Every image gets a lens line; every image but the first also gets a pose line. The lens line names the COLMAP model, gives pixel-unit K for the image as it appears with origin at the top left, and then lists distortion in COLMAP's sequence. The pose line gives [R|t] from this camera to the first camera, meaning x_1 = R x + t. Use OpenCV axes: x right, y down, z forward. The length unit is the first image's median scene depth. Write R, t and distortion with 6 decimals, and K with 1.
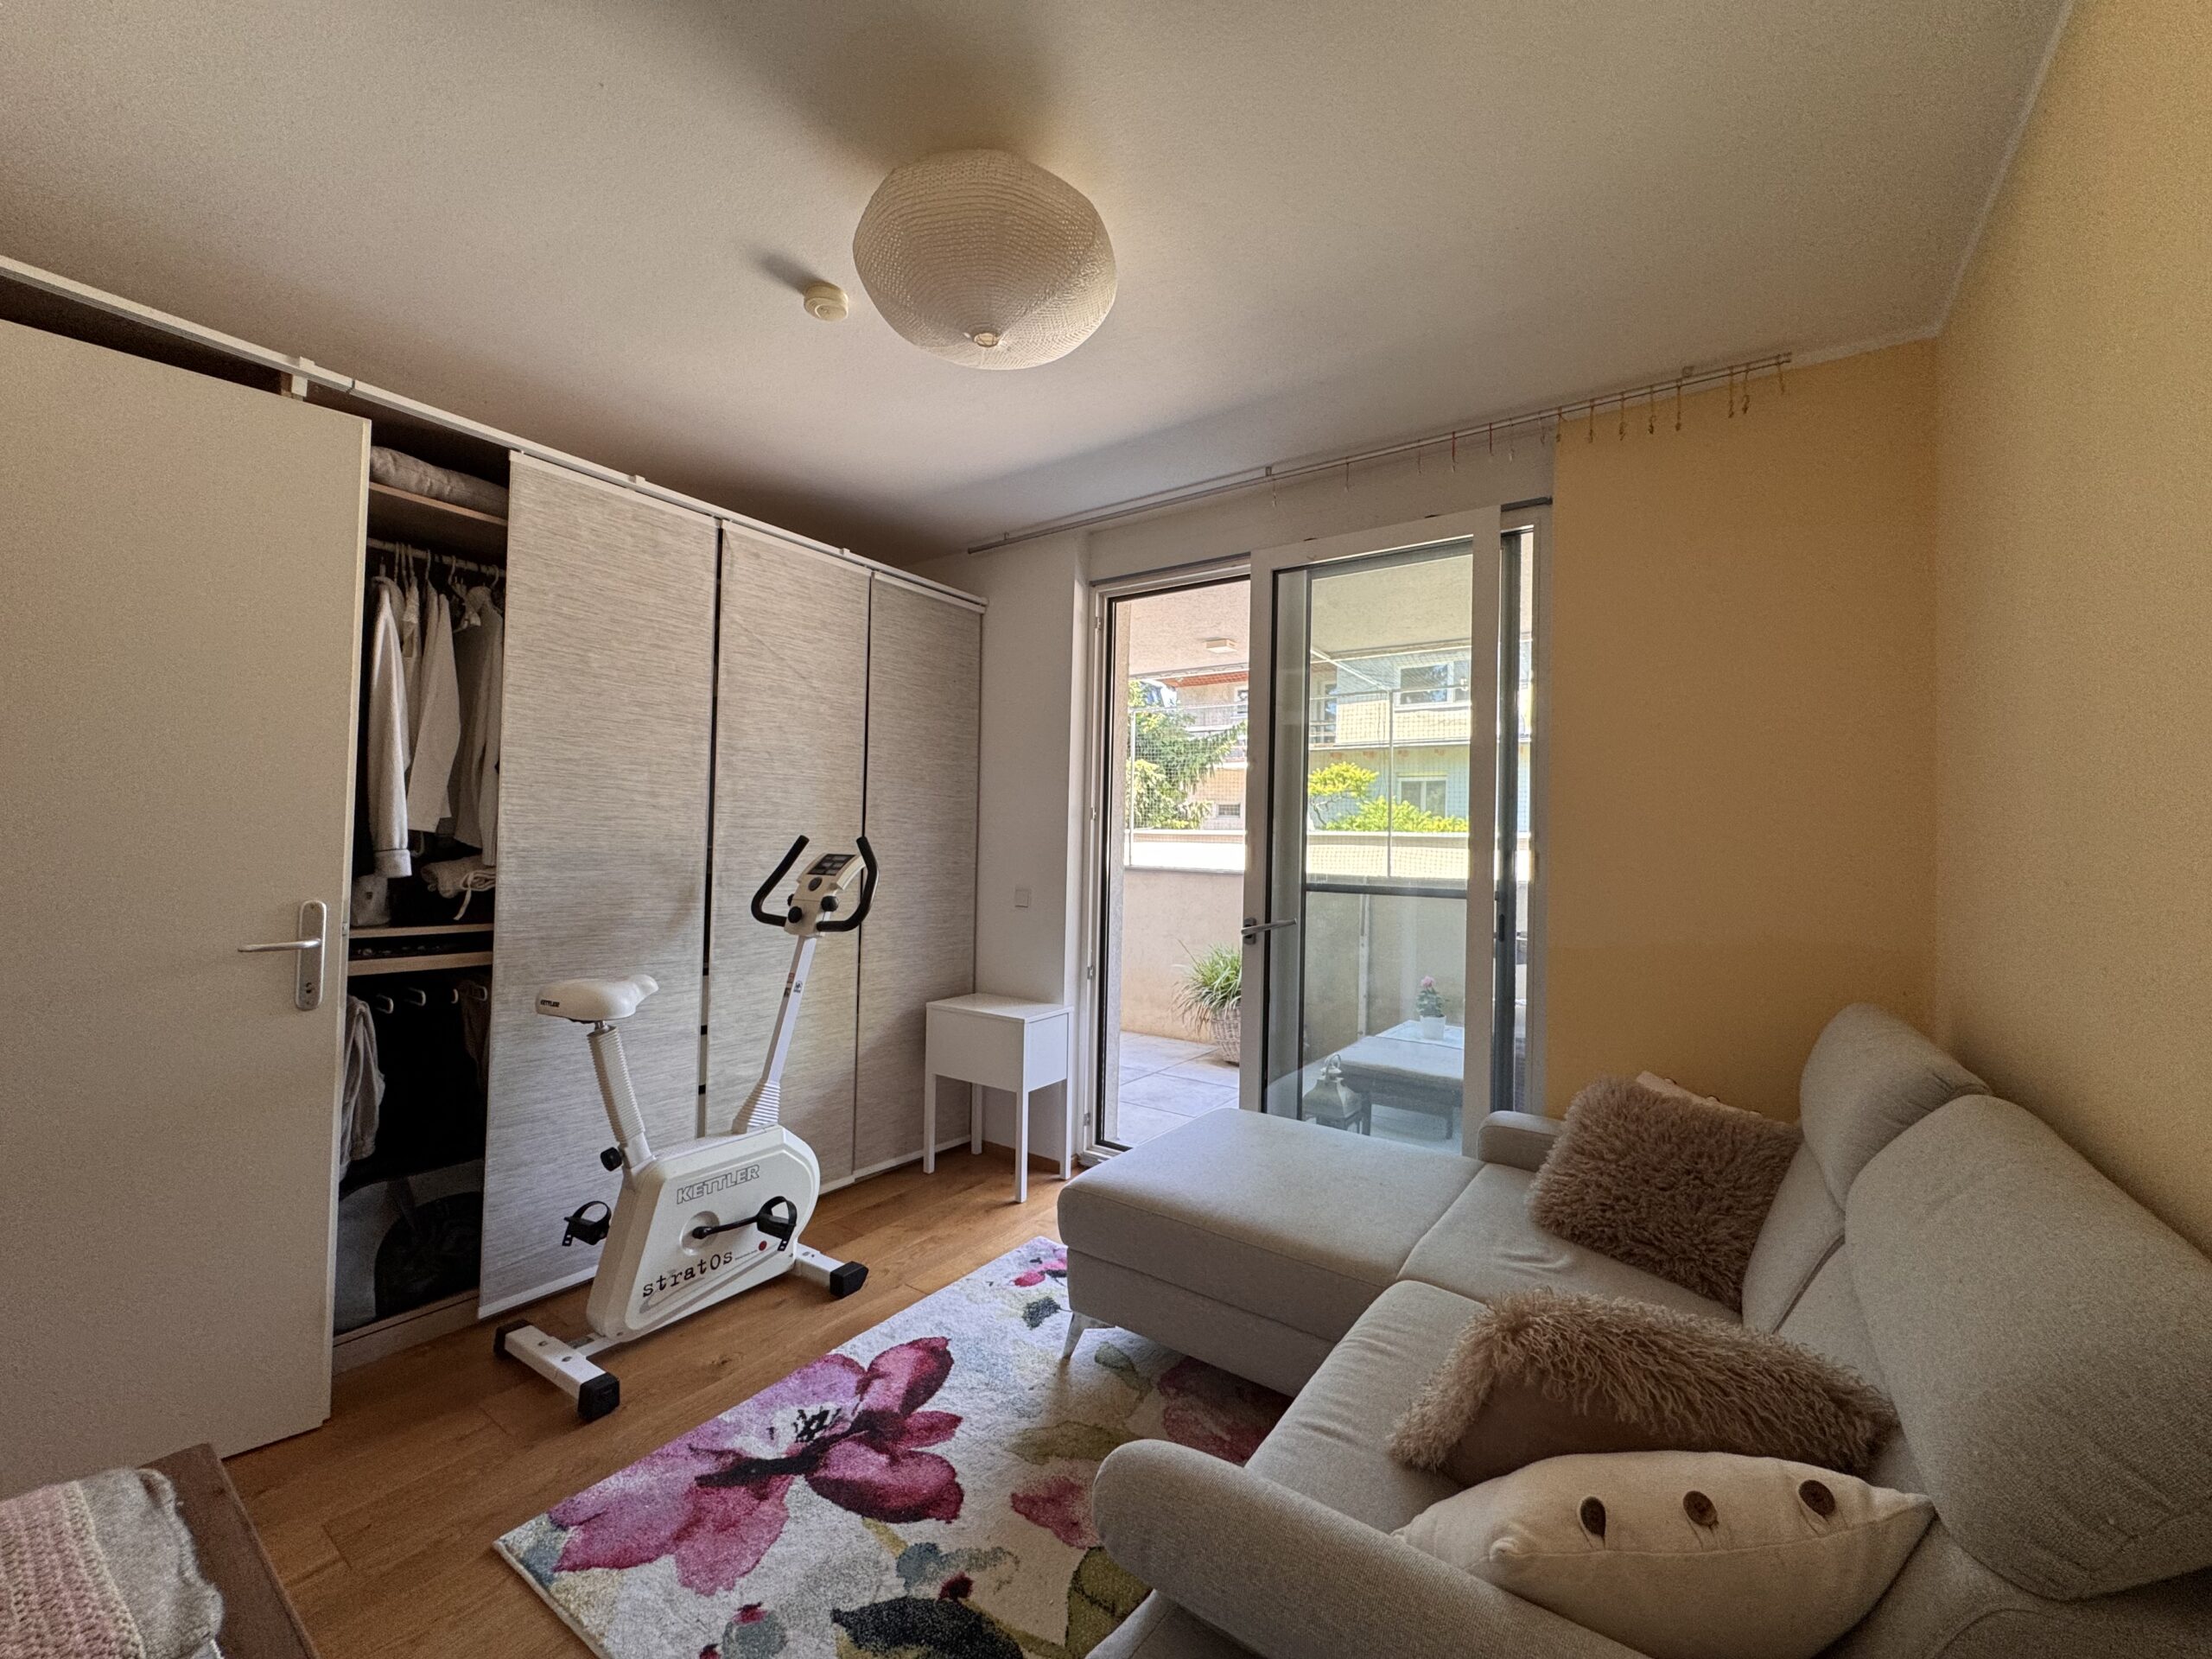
lens RADIAL K [[884.5, 0, 1105.2], [0, 884.5, 827.9], [0, 0, 1]] dist [-0.004043, 0.000361]
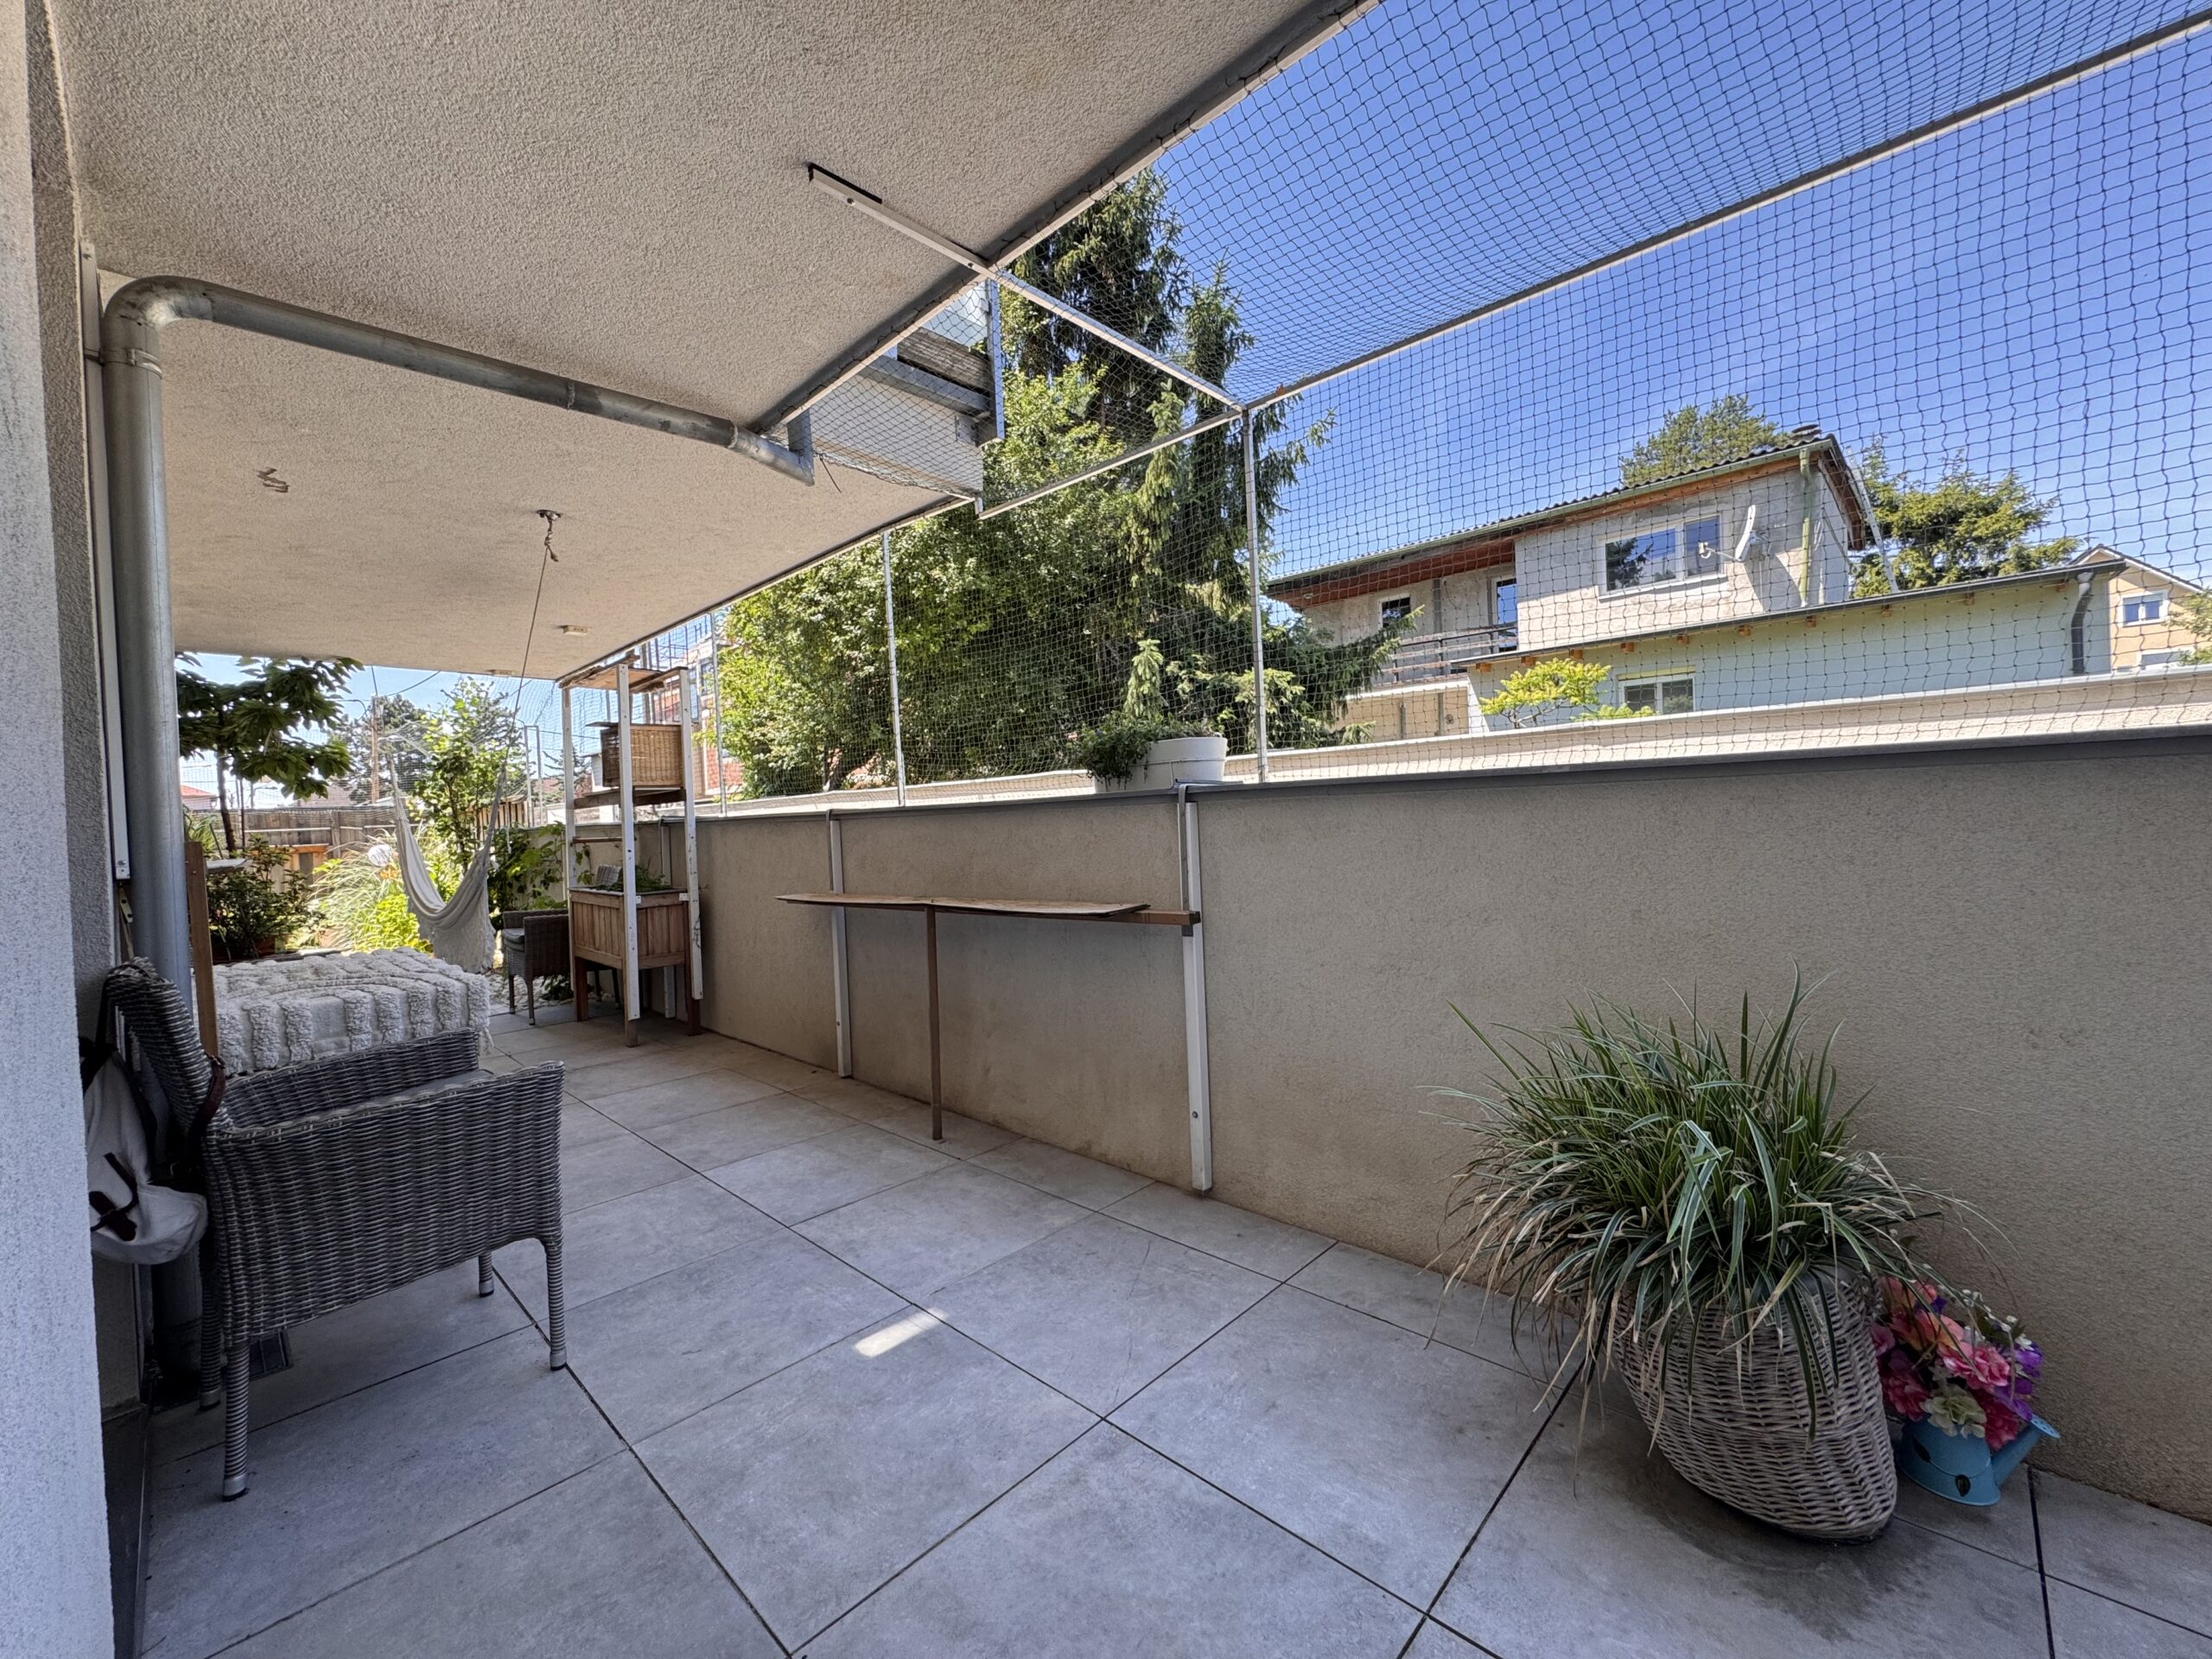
lens RADIAL K [[884.5, 0, 1105.2], [0, 884.5, 827.9], [0, 0, 1]] dist [-0.004043, 0.000361]
pose [[0.987846, -0.056852, -0.144667, 0.042884], [0.062283, 0.997503, 0.033290, 0.144929], [0.142413, -0.041896, 0.988920, 1.986802]]
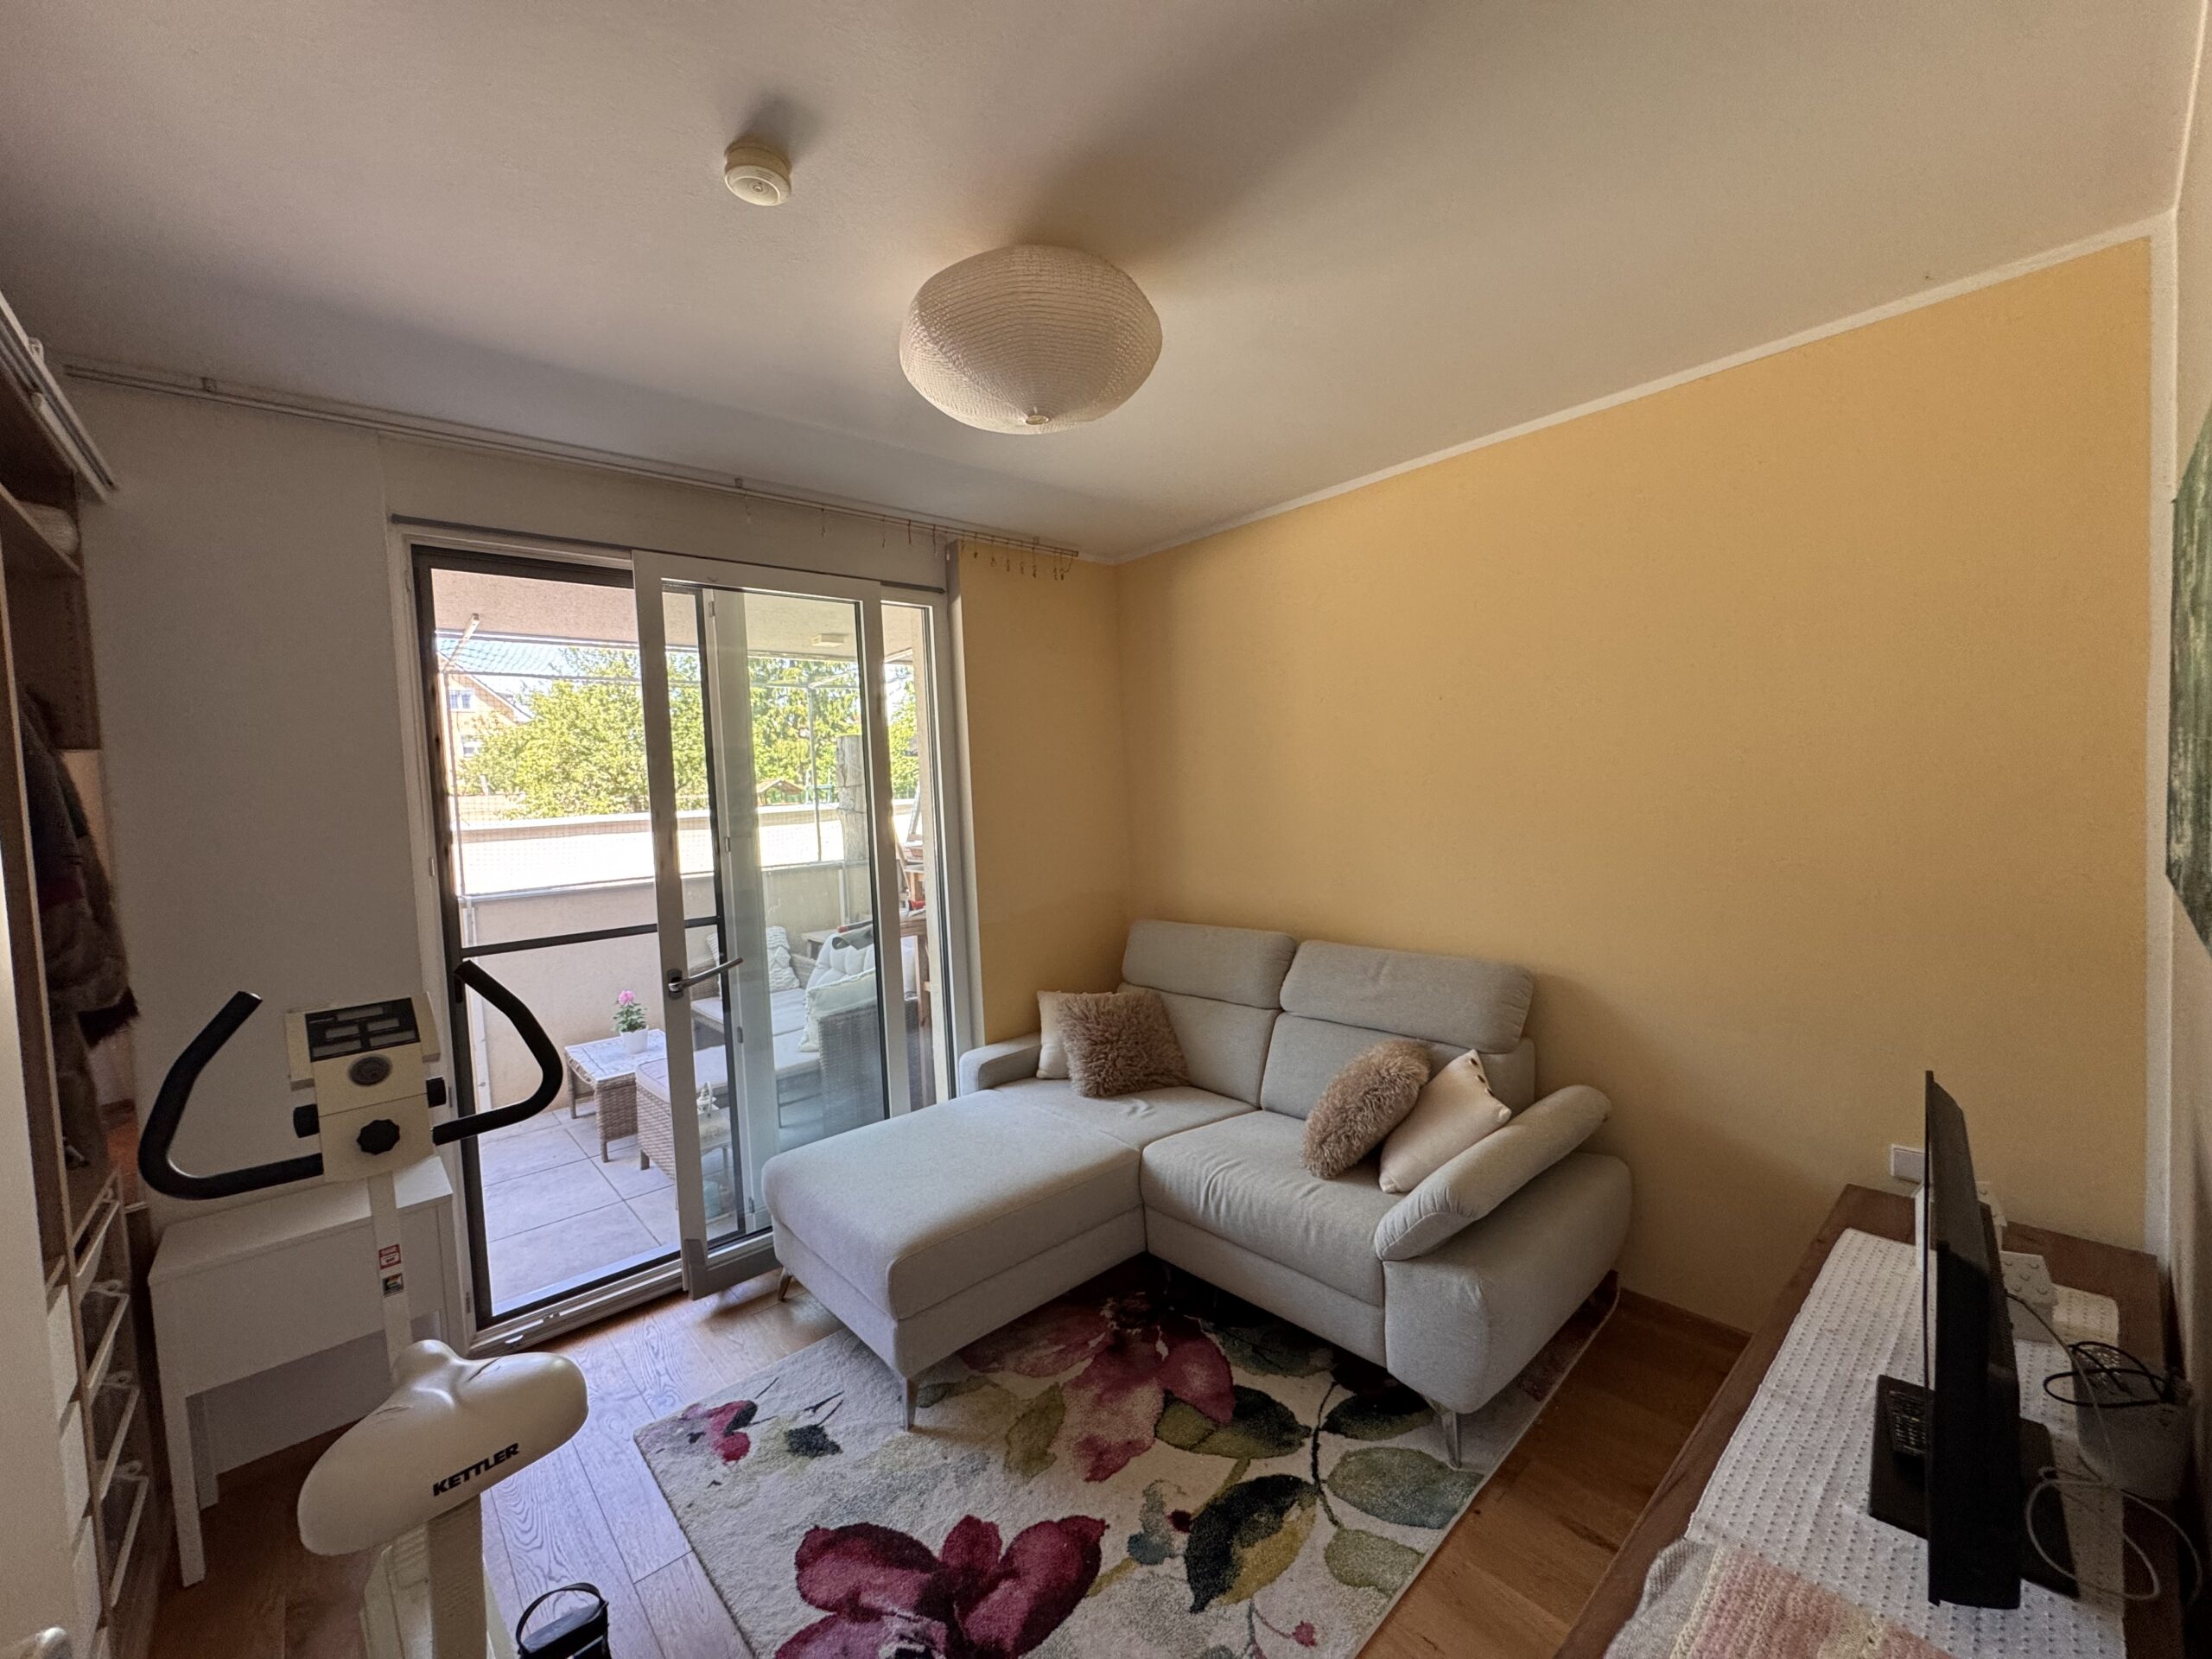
lens RADIAL K [[884.1, 0, 1106.8], [0, 884.1, 826.6], [0, 0, 1]] dist [-0.002570, 0.000055]
pose [[0.219934, -0.073942, 0.972708, -1.010642], [0.031888, 0.997135, 0.068589, -0.140069], [-0.974993, 0.015932, 0.221662, 0.630089]]
